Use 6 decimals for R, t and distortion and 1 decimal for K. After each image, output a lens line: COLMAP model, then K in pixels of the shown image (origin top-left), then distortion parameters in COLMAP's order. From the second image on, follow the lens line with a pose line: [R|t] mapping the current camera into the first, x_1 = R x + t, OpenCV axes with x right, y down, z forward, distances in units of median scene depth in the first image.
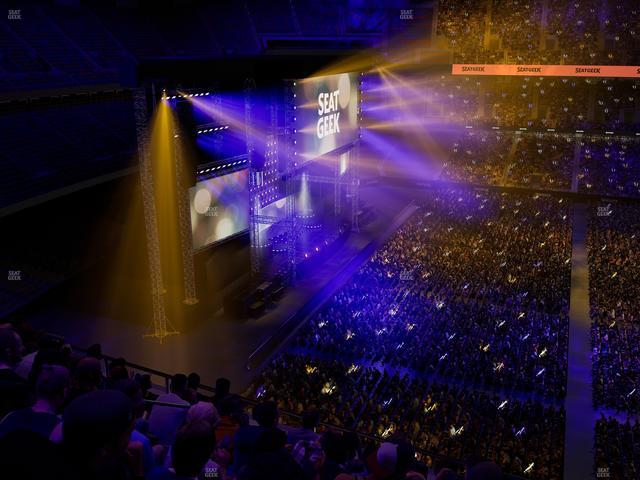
lens RADIAL K [[601.0, 0, 298.3], [0, 601.0, 217.0], [0, 0, 1]] dist [-0.000391, 0.000000]
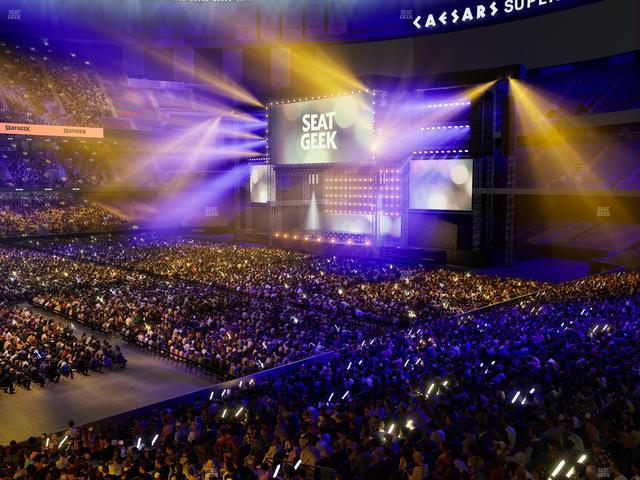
lens RADIAL K [[601.0, 0, 317.9], [0, 601.0, 237.3], [0, 0, 1]] dist [-0.000391, 0.000000]
pose [[-0.352038, 0.101111, -0.930508, 1.198970], [-0.249059, 0.948187, 0.197258, -0.208198], [0.902241, 0.301193, -0.308616, 1.439818]]
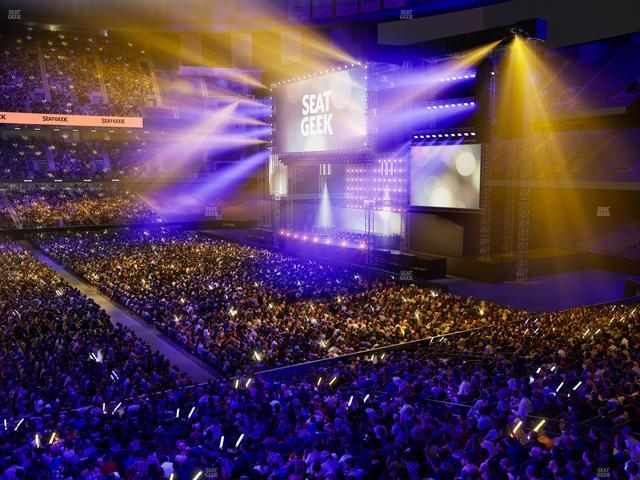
lens RADIAL K [[601.0, 0, 318.2], [0, 601.0, 237.5], [0, 0, 1]] dist [-0.000391, 0.000000]
pose [[-0.543089, 0.104829, -0.833106, 0.940859], [-0.220276, 0.939640, 0.261829, -0.244794], [0.810267, 0.325709, -0.487217, 1.583618]]
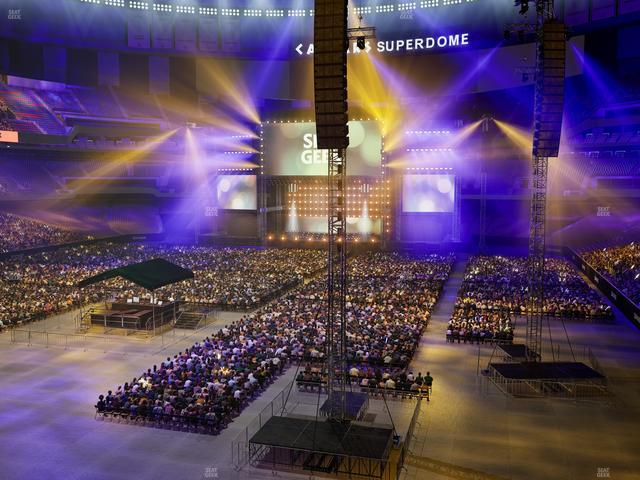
lens RADIAL K [[601.0, 0, 319.6], [0, 601.0, 239.9], [0, 0, 1]] dist [-0.000391, 0.000000]
pose [[0.143715, 0.111291, -0.983341, 1.490926], [-0.270649, 0.960194, 0.069116, -0.060452], [0.951890, 0.256207, 0.168115, 0.811946]]
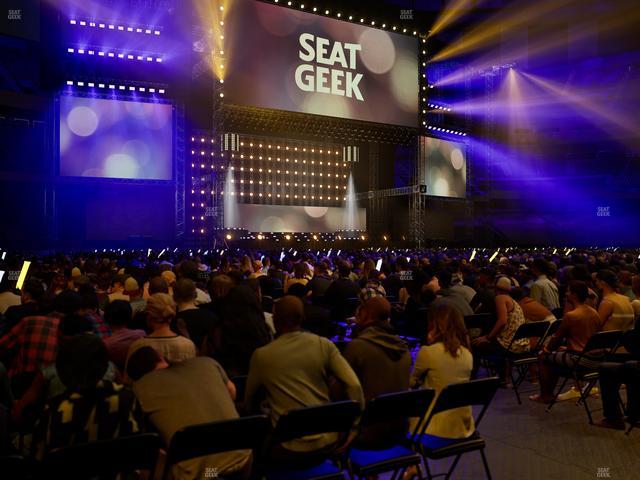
lens RADIAL K [[601.0, 0, 319.9], [0, 601.0, 240.0], [0, 0, 1]] dist [-0.000391, 0.000000]
pose [[0.822358, 0.009271, -0.568895, 0.478802], [-0.165880, 0.960337, -0.224136, 0.214887], [0.544252, 0.278688, 0.791279, 0.449650]]
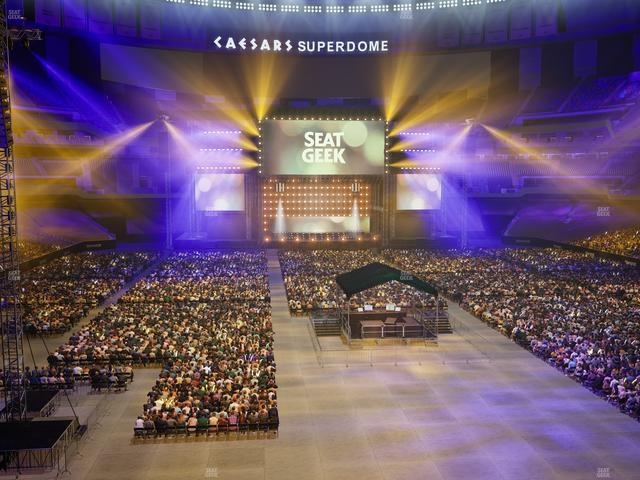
lens RADIAL K [[601.0, 0, 319.2], [0, 601.0, 240.9], [0, 0, 1]] dist [-0.000391, 0.000000]
pose [[0.495263, 0.102071, -0.862726, 1.294869], [-0.243074, 0.969690, -0.024815, 0.080267], [0.834044, 0.221996, 0.505063, 0.324715]]
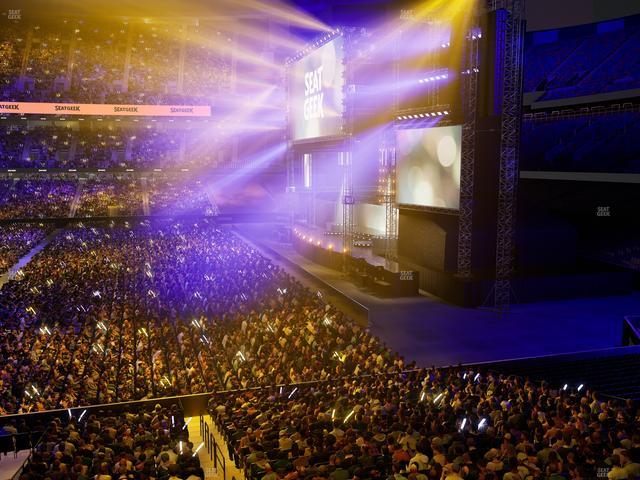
lens RADIAL K [[601.0, 0, 316.3], [0, 601.0, 236.7], [0, 0, 1]] dist [-0.000391, 0.000000]
pose [[-0.754500, 0.096986, -0.649094, 0.653403], [-0.166148, 0.928577, 0.331874, -0.273853], [0.634921, 0.358244, -0.684497, 1.698849]]
